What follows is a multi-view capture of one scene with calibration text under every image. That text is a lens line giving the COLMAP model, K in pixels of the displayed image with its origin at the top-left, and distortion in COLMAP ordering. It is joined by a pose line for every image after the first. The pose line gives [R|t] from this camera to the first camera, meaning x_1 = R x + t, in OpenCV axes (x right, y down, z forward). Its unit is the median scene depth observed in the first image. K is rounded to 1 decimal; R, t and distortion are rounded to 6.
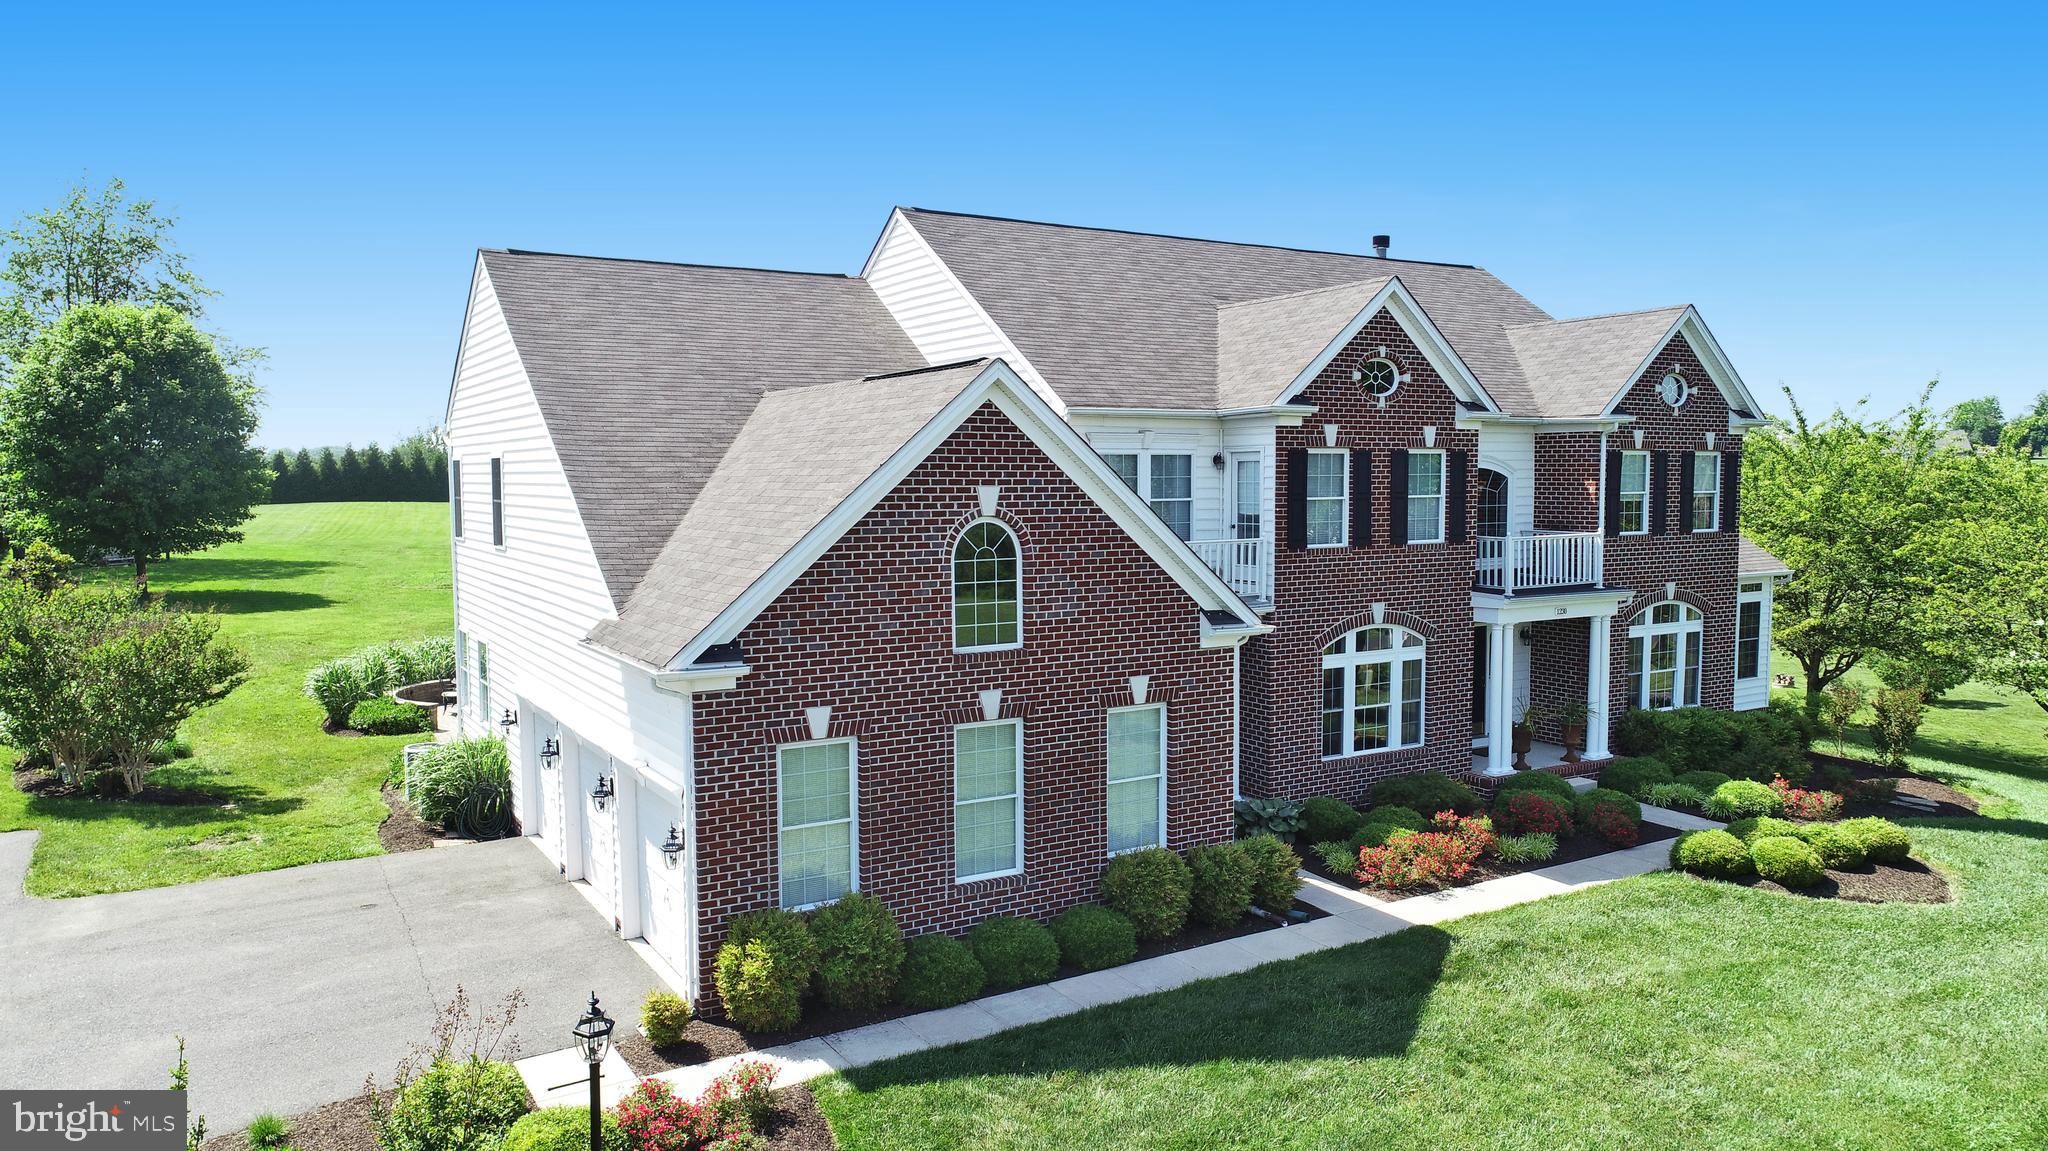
lens RADIAL K [[1405.3, 0, 1024.0], [0, 1405.3, 575.5], [0, 0, 1]] dist [0.000752, 0.000410]
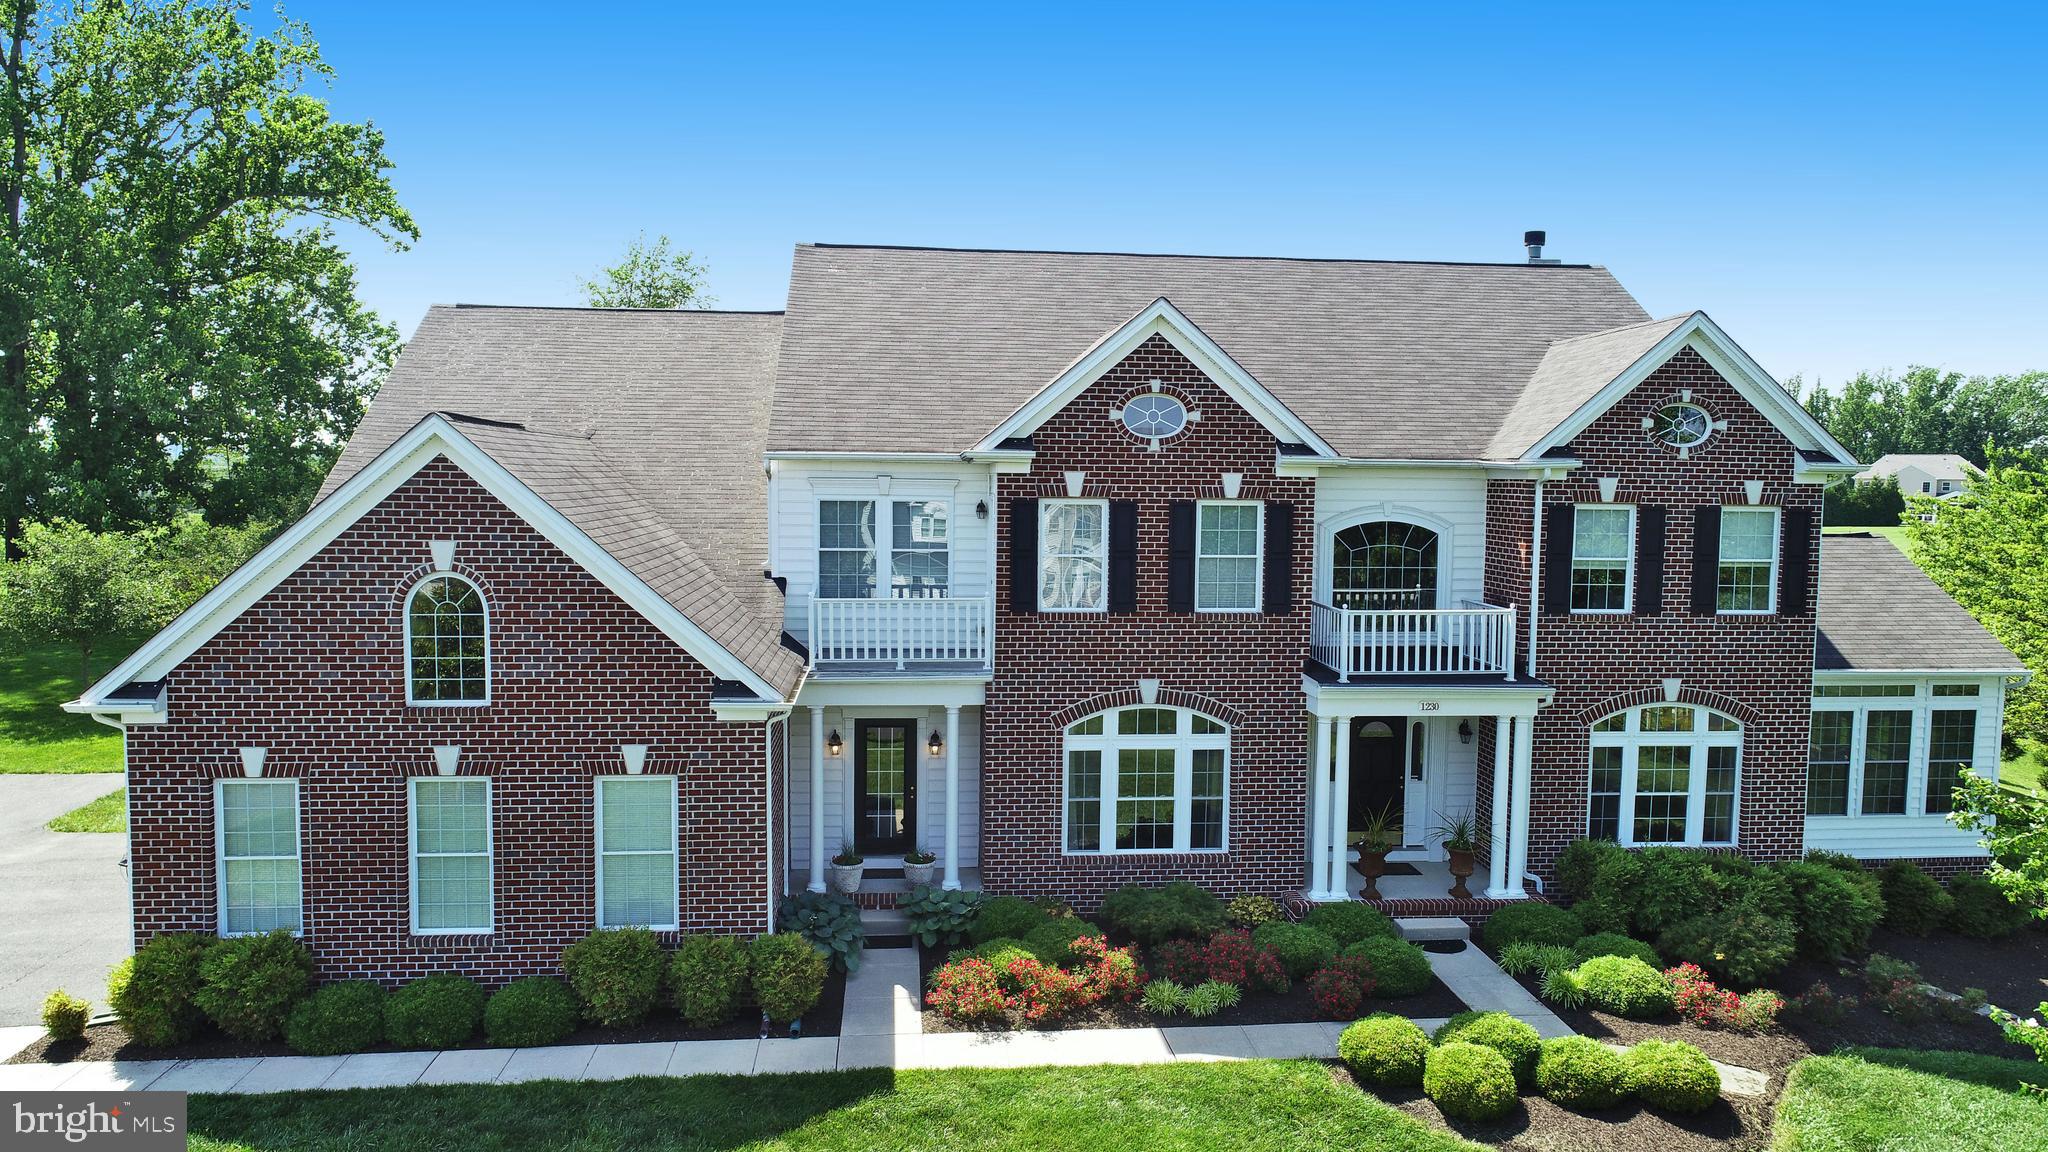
lens RADIAL K [[1368.8, 0, 1024.0], [0, 1368.8, 576.0], [0, 0, 1]] dist [0.001114, -0.005837]
pose [[0.901658, 0.046699, -0.429921, 0.639068], [-0.047442, 0.998833, 0.008999, -0.056169], [0.429839, 0.012282, 0.902822, 0.254982]]
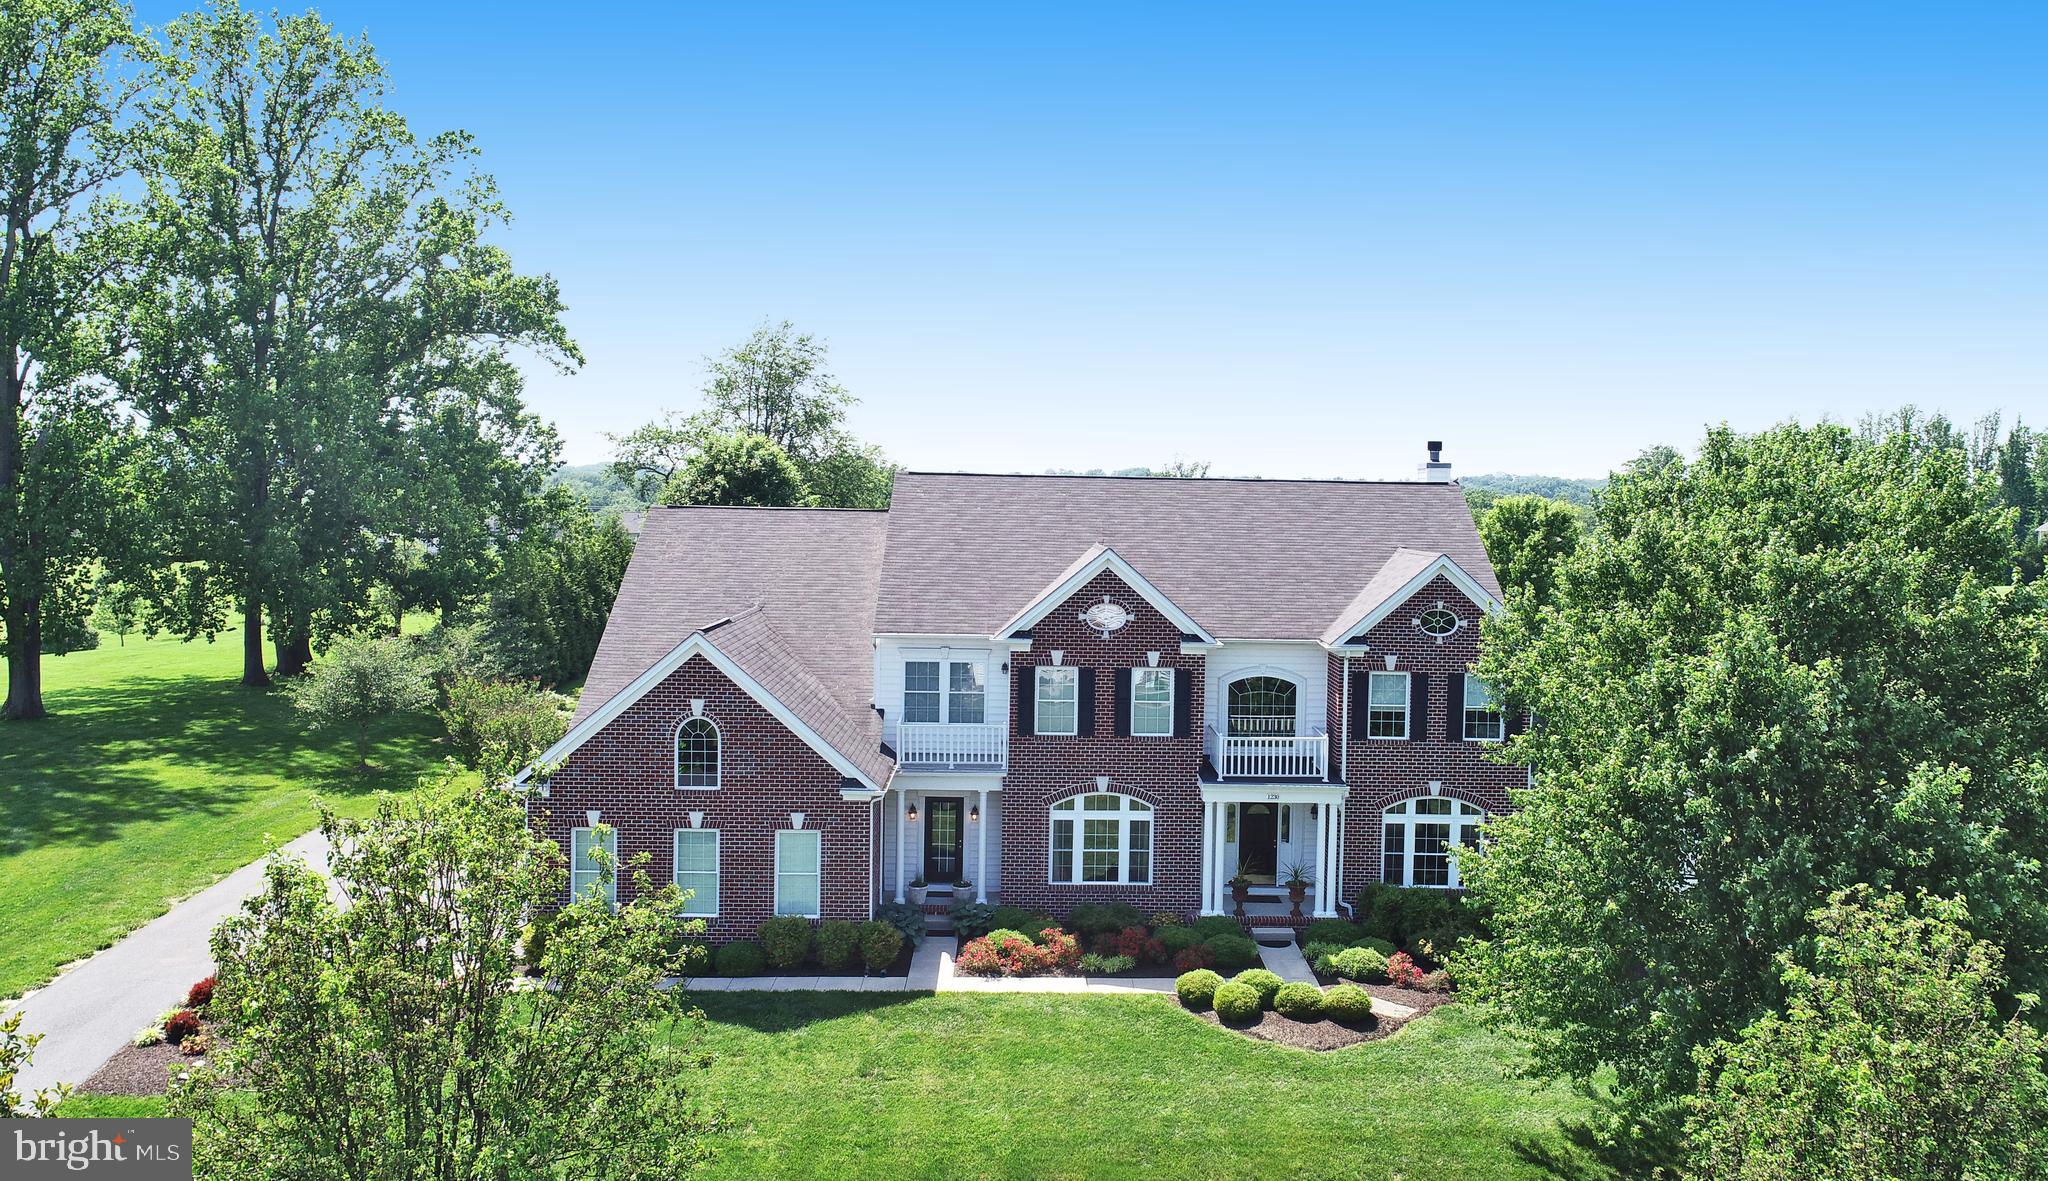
lens RADIAL K [[1551.3, 0, 1073.4], [0, 1551.3, 541.1], [0, 0, 1]] dist [0.000302, -0.002251]
pose [[0.874213, 0.035772, -0.484224, 1.147623], [-0.057750, 0.997864, -0.030544, -0.197196], [0.482097, 0.054666, 0.874411, -0.449259]]
